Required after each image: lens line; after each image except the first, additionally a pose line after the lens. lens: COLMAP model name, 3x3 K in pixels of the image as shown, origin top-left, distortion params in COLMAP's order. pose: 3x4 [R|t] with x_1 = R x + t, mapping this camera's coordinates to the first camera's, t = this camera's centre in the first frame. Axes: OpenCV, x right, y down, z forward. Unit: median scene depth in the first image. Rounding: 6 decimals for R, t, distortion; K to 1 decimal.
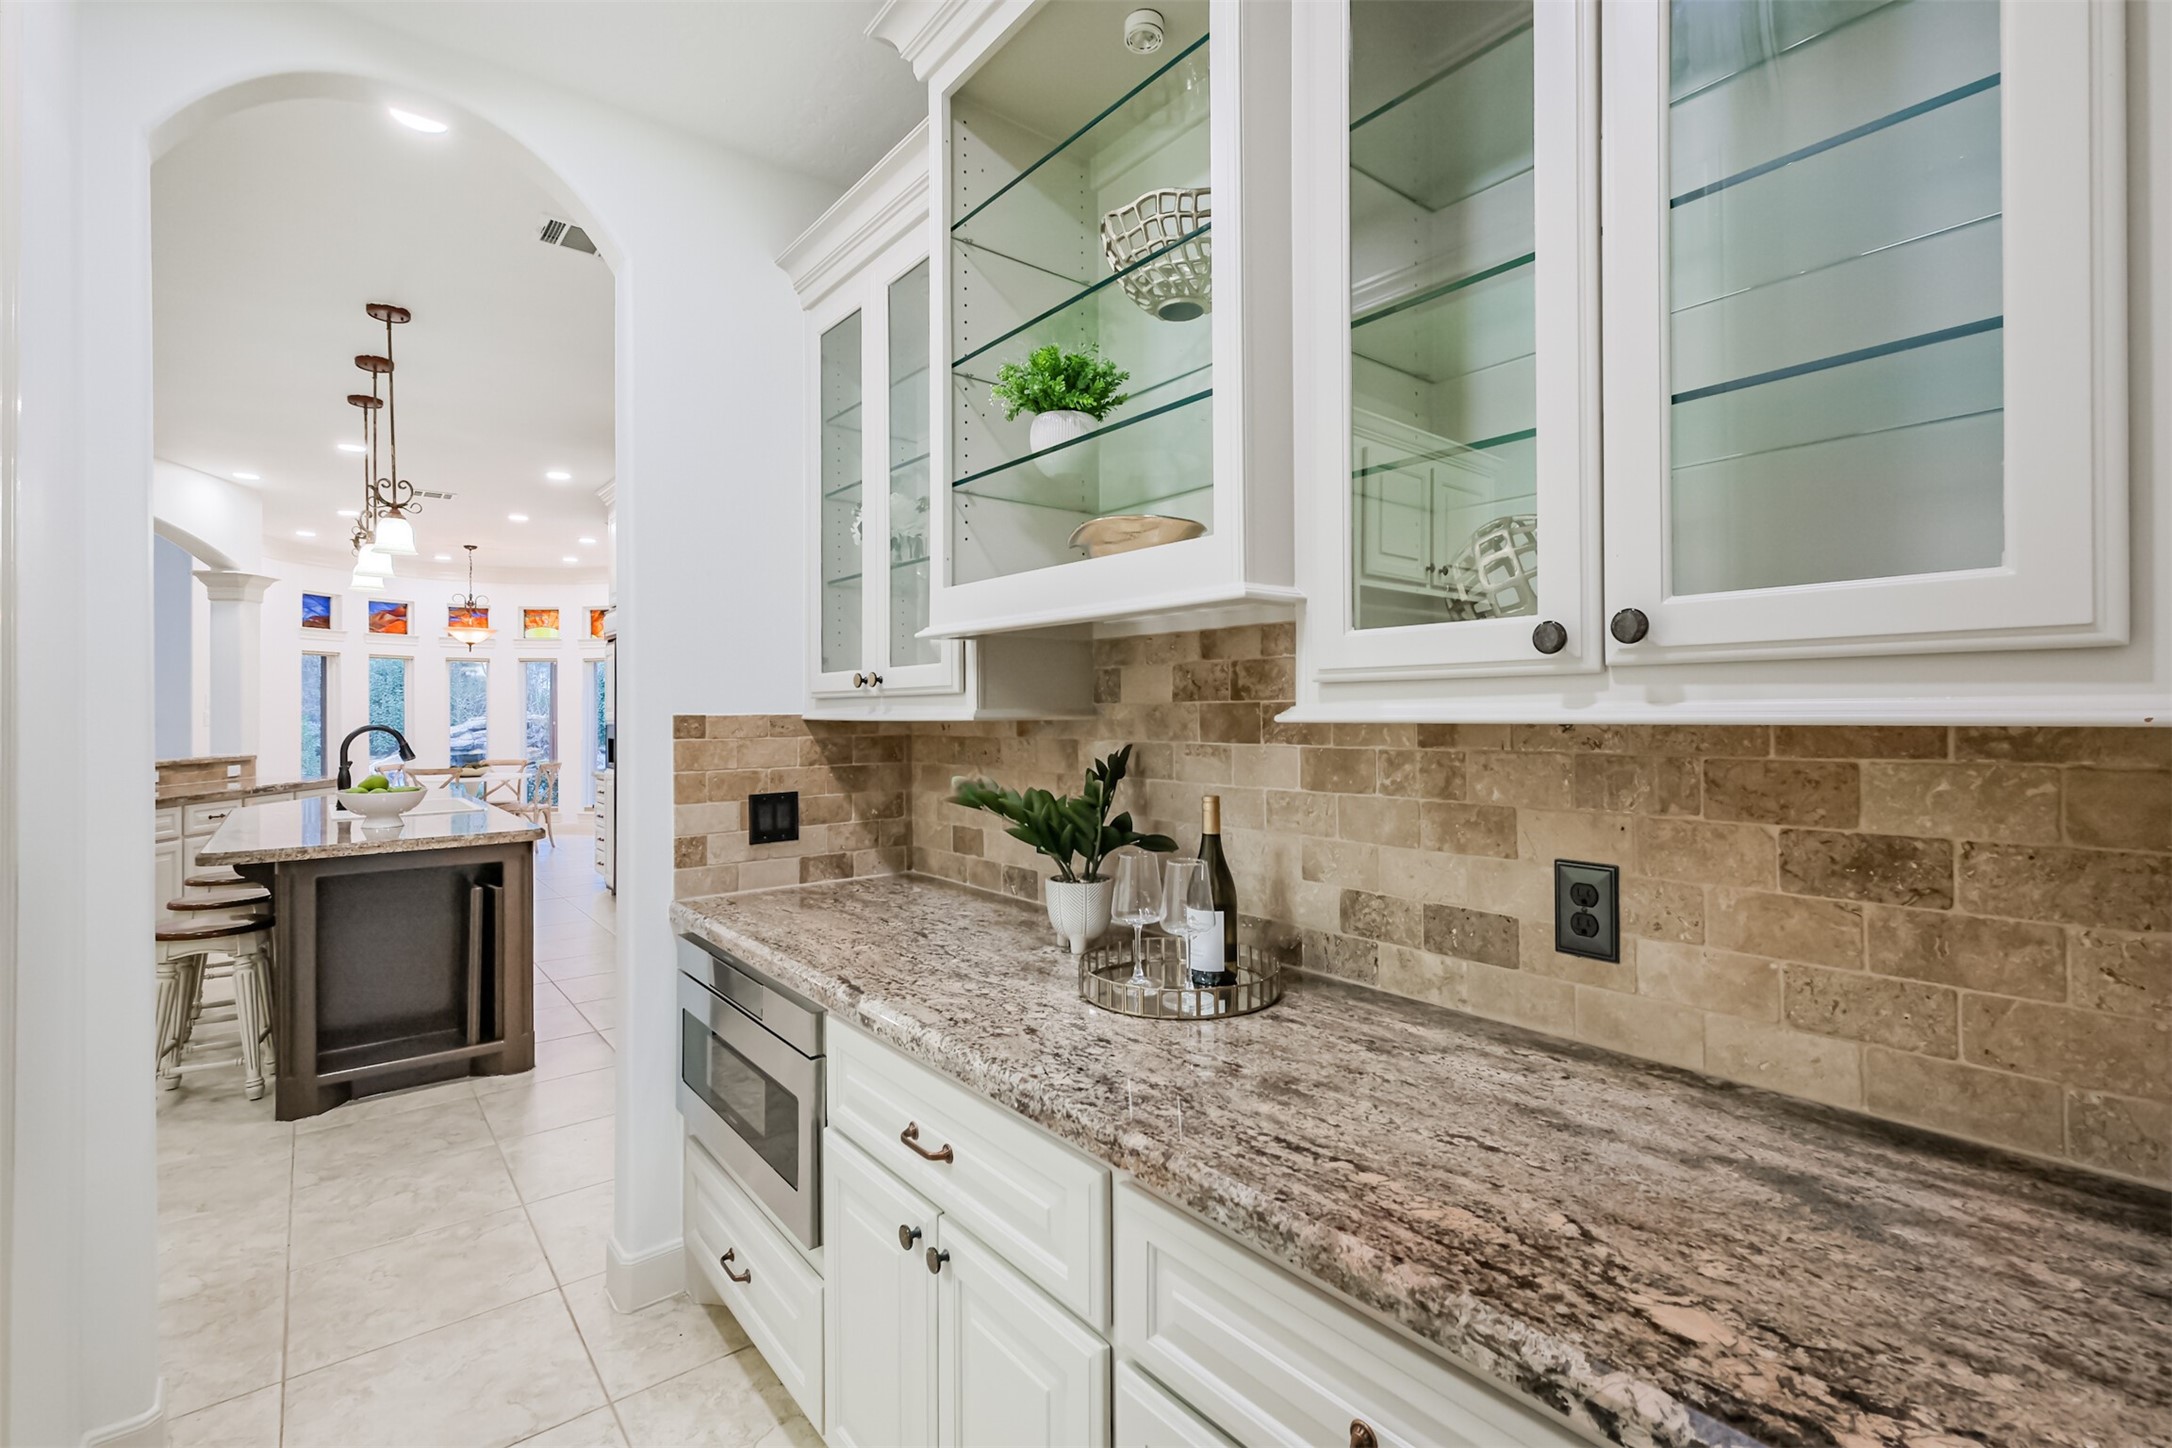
lens RADIAL K [[954.9, 0, 1085.3], [0, 954.9, 709.4], [0, 0, 1]] dist [0.013764, 0.000305]
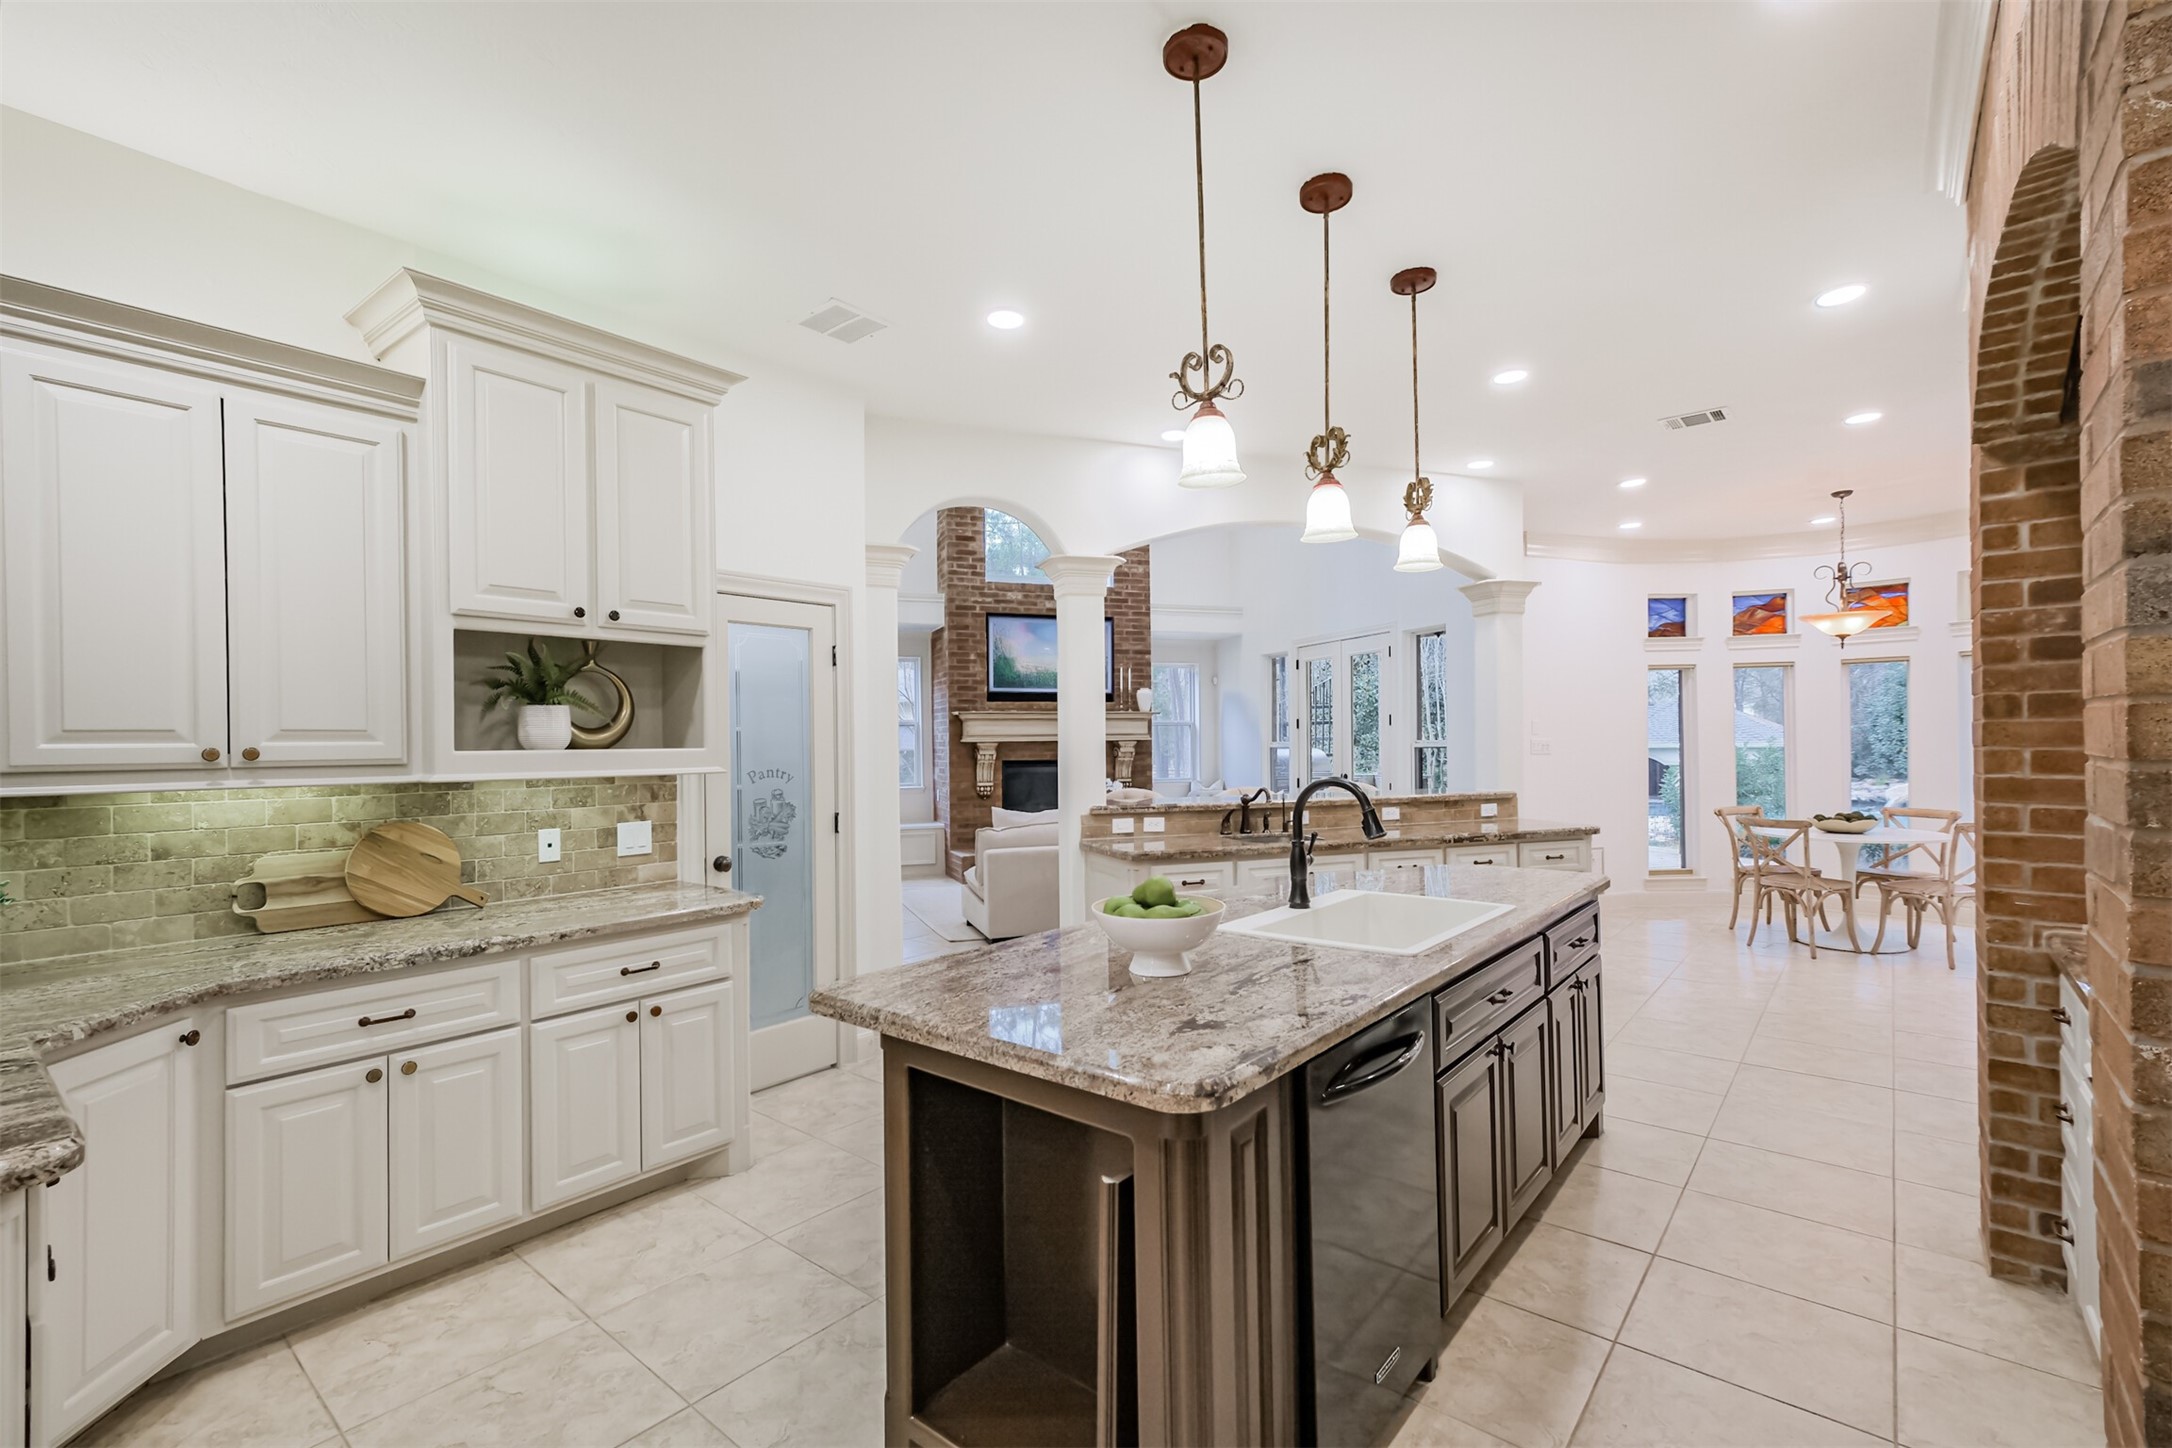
lens RADIAL K [[954.9, 0, 1083.8], [0, 954.9, 734.9], [0, 0, 1]] dist [0.013764, 0.000305]
pose [[0.191755, -0.004262, -0.981434, -0.096433], [0.014761, 0.999890, -0.001458, -0.007399], [0.981332, -0.014208, 0.191796, 0.428322]]
